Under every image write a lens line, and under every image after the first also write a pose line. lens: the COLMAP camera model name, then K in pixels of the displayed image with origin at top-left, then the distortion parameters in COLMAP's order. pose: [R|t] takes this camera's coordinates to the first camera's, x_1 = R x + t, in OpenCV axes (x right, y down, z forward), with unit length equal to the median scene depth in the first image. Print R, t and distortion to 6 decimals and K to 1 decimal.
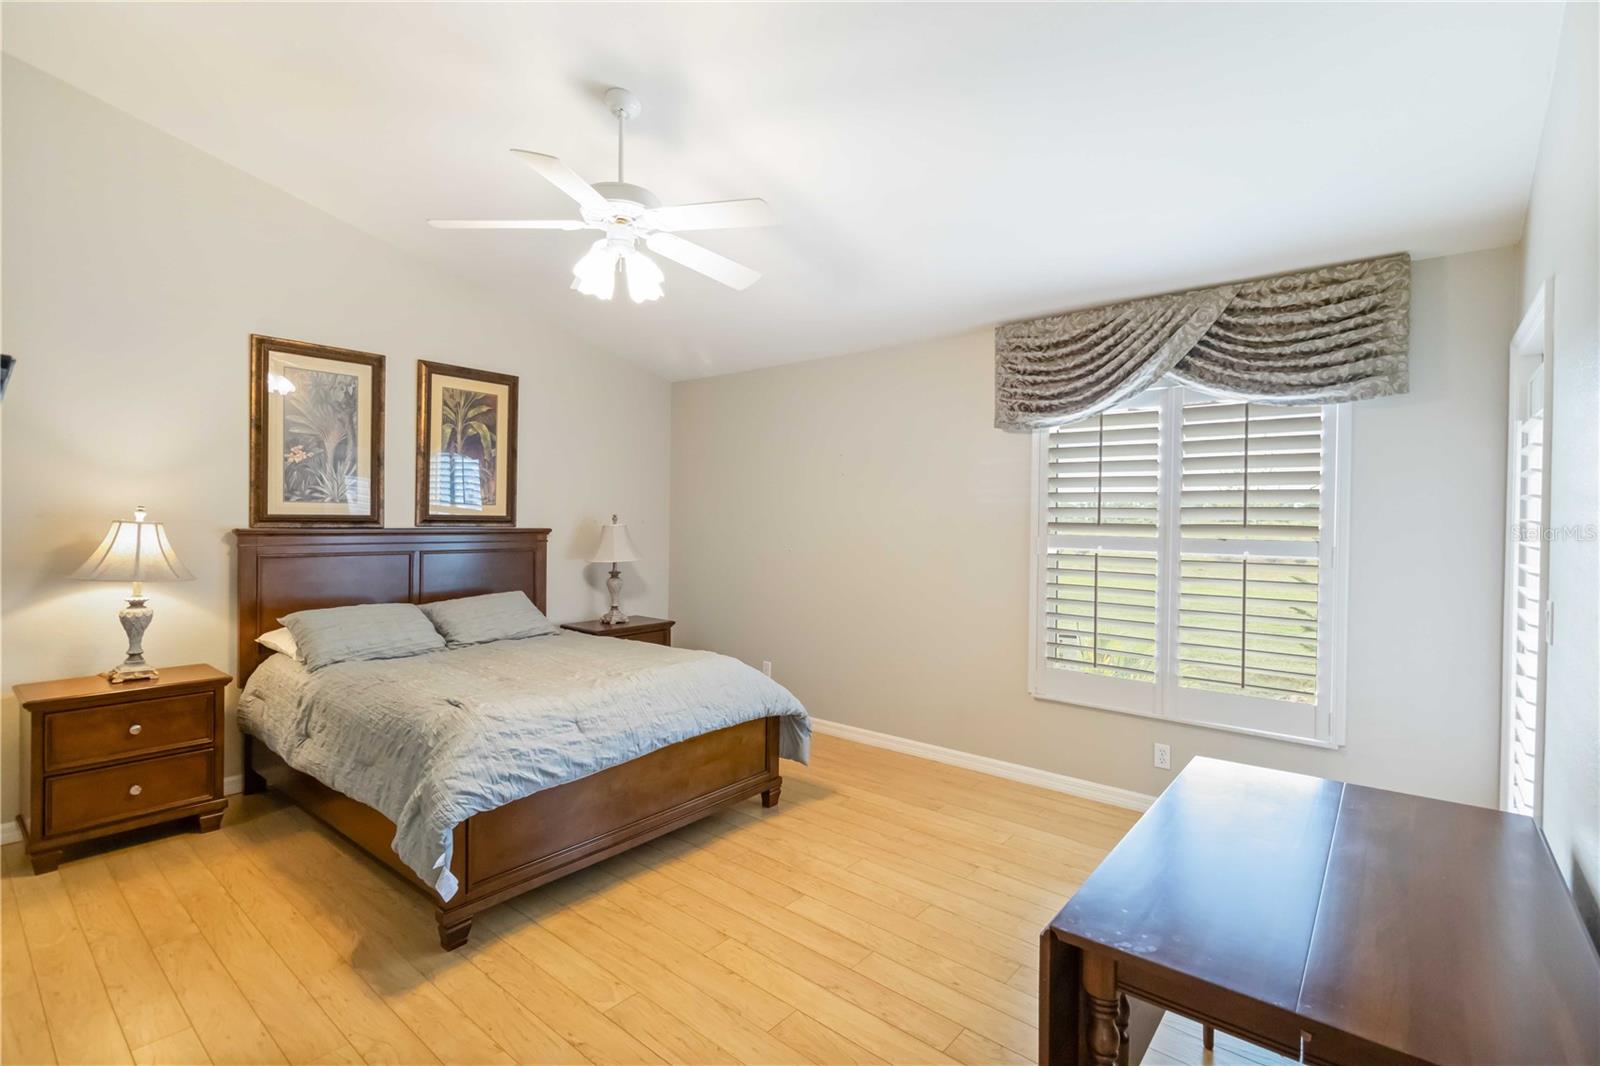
lens RADIAL K [[744.3, 0, 824.0], [0, 744.3, 533.0], [0, 0, 1]] dist [0.001832, -0.000064]
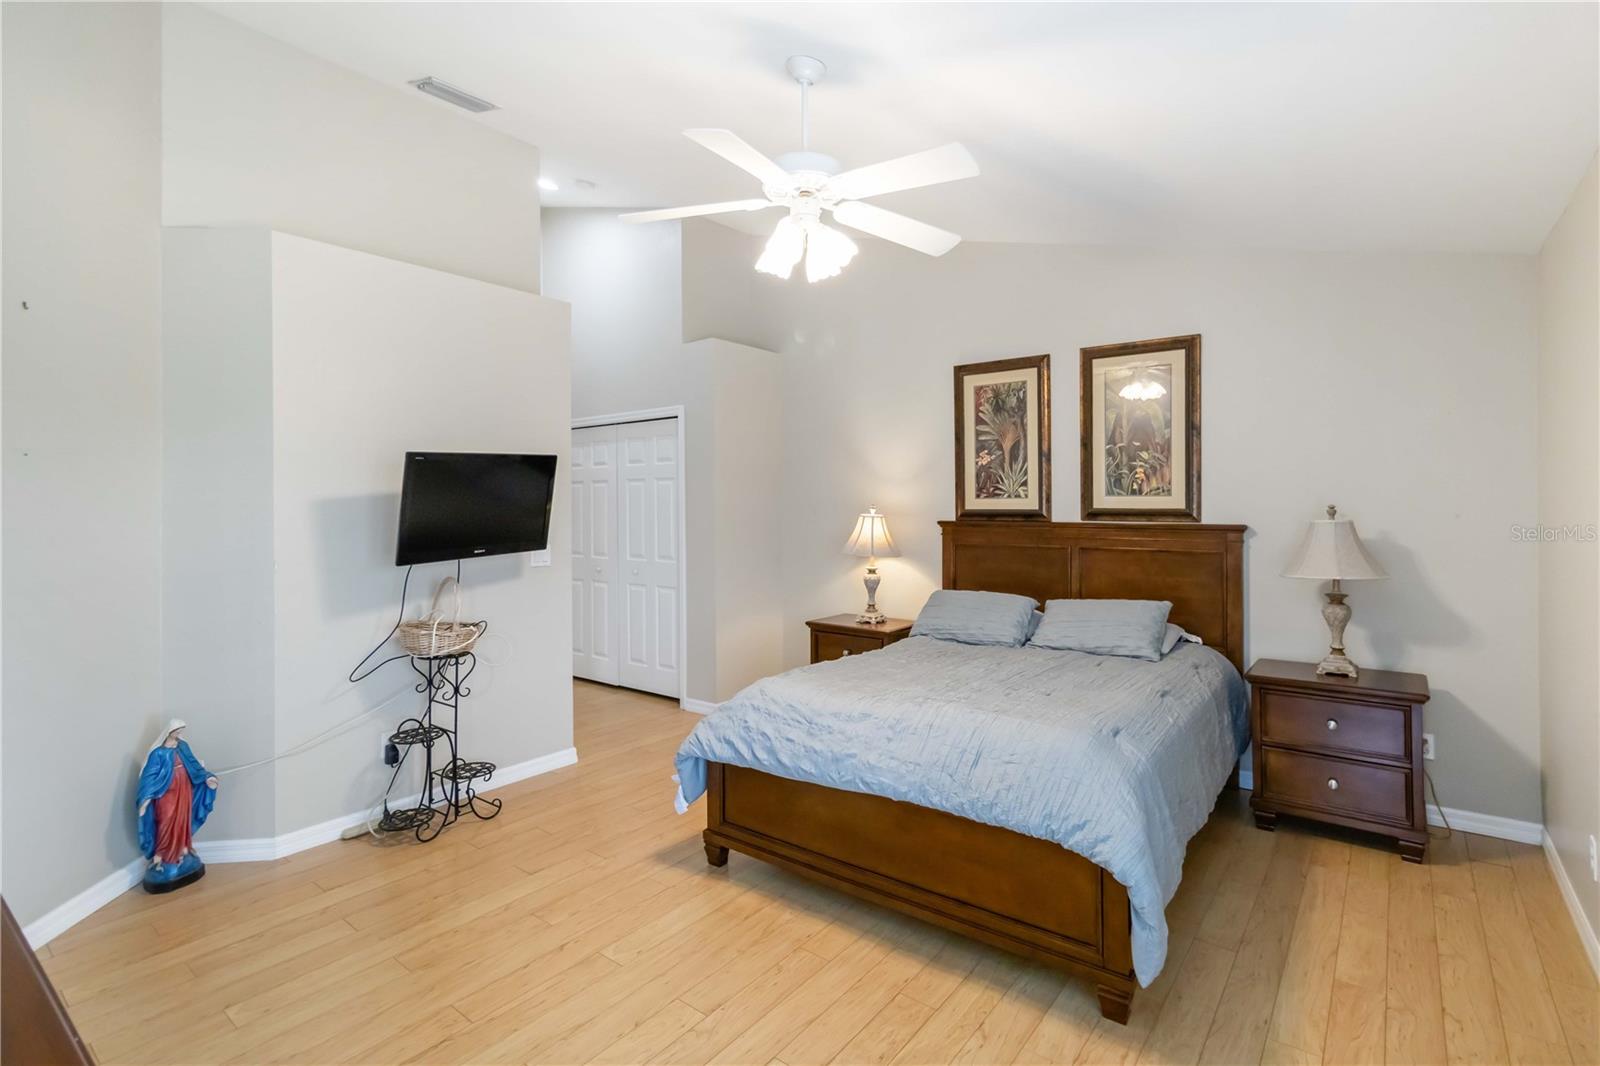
lens RADIAL K [[742.7, 0, 804.1], [0, 742.7, 507.6], [0, 0, 1]] dist [0.000866, 0.000065]
pose [[0.033326, -0.006301, -0.999425, 0.442649], [-0.014518, 0.999872, -0.006787, -0.015155], [0.999339, 0.014736, 0.033230, 0.662453]]
